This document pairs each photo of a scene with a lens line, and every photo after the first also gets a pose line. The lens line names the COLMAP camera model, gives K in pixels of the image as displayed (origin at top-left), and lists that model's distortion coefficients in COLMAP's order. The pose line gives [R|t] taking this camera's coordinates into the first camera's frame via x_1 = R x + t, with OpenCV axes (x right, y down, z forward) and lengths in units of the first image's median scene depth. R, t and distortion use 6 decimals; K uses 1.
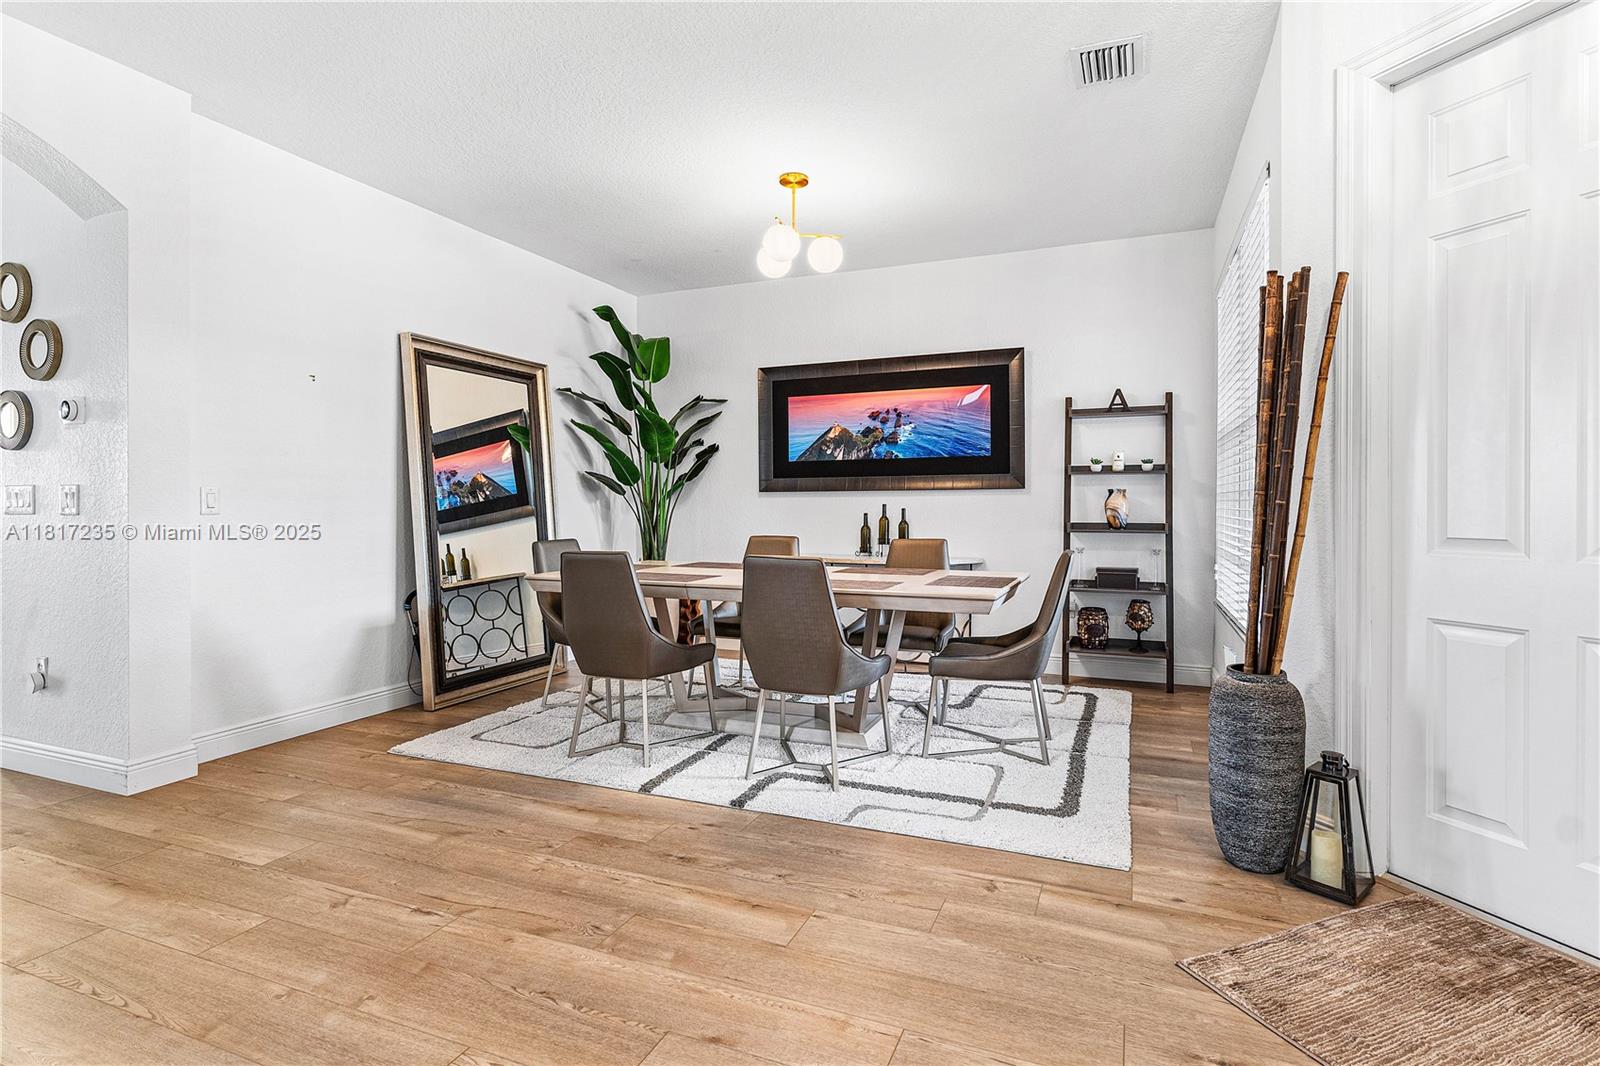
lens RADIAL K [[778.4, 0, 795.2], [0, 778.4, 505.2], [0, 0, 1]] dist [0.001077, 0.000359]
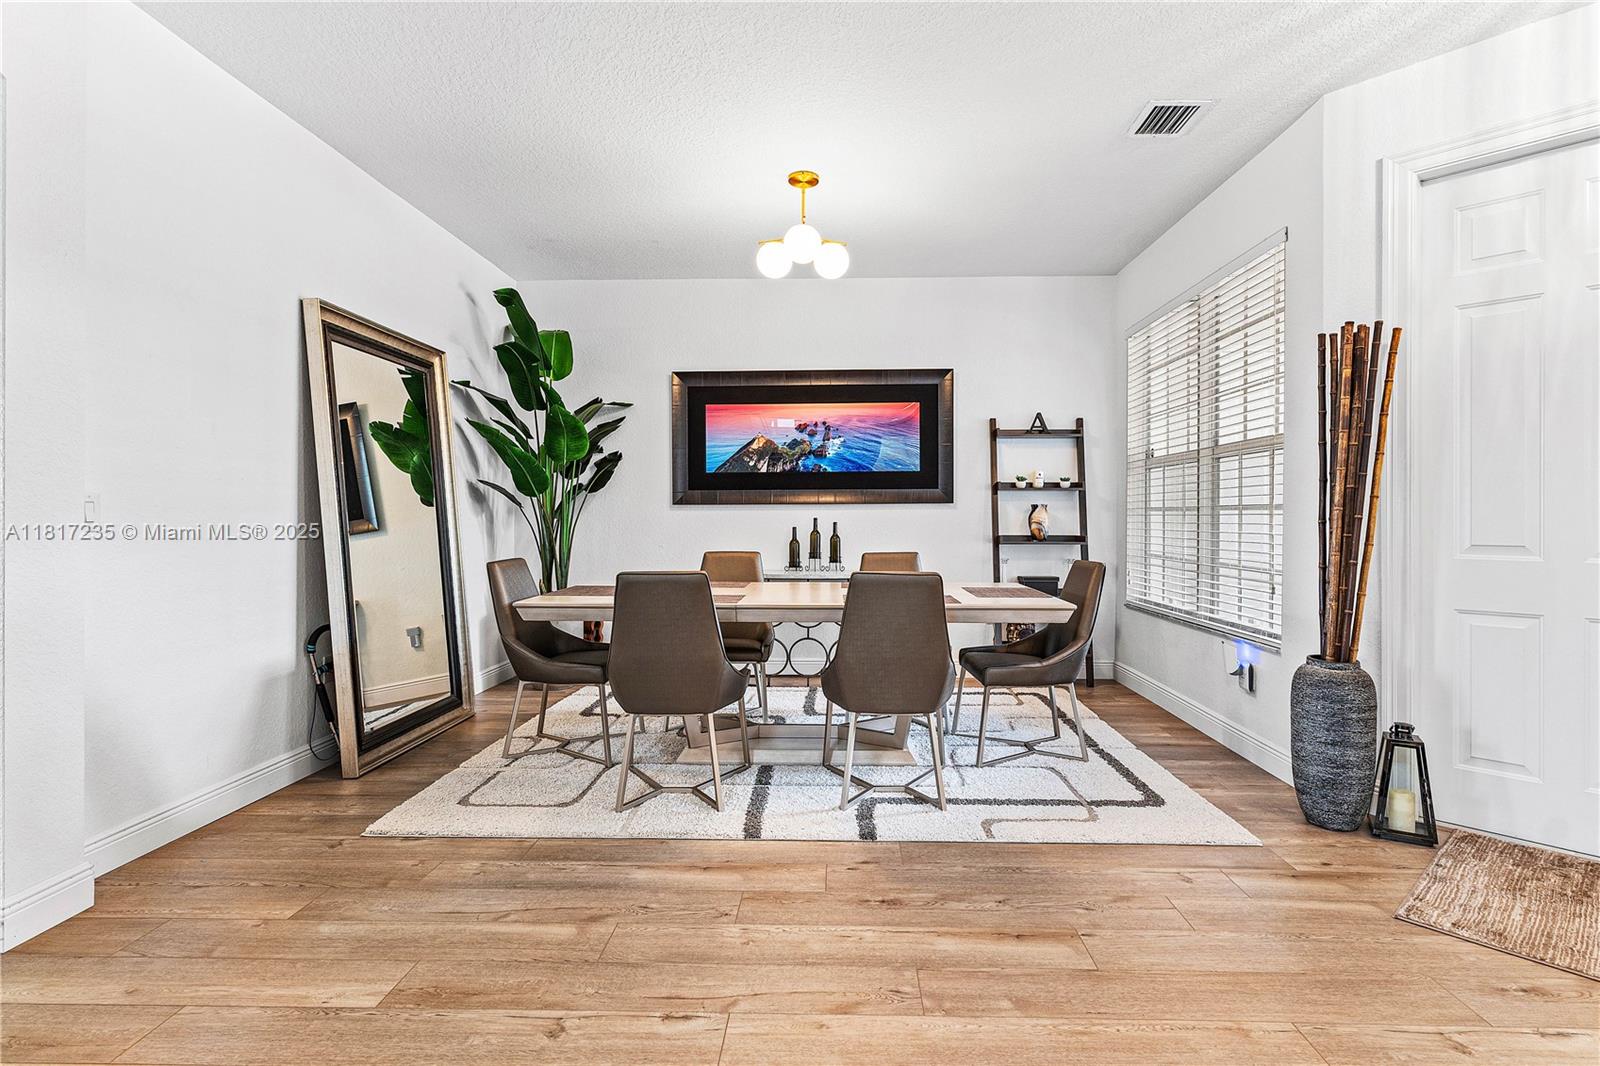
lens RADIAL K [[785.1, 0, 811.0], [0, 785.1, 515.2], [0, 0, 1]] dist [0.001946, -0.000261]
pose [[0.938627, 0.002137, 0.344927, -0.312922], [-0.000550, 0.999989, -0.004698, 0.000060], [-0.344933, 0.004220, 0.938618, 0.088063]]
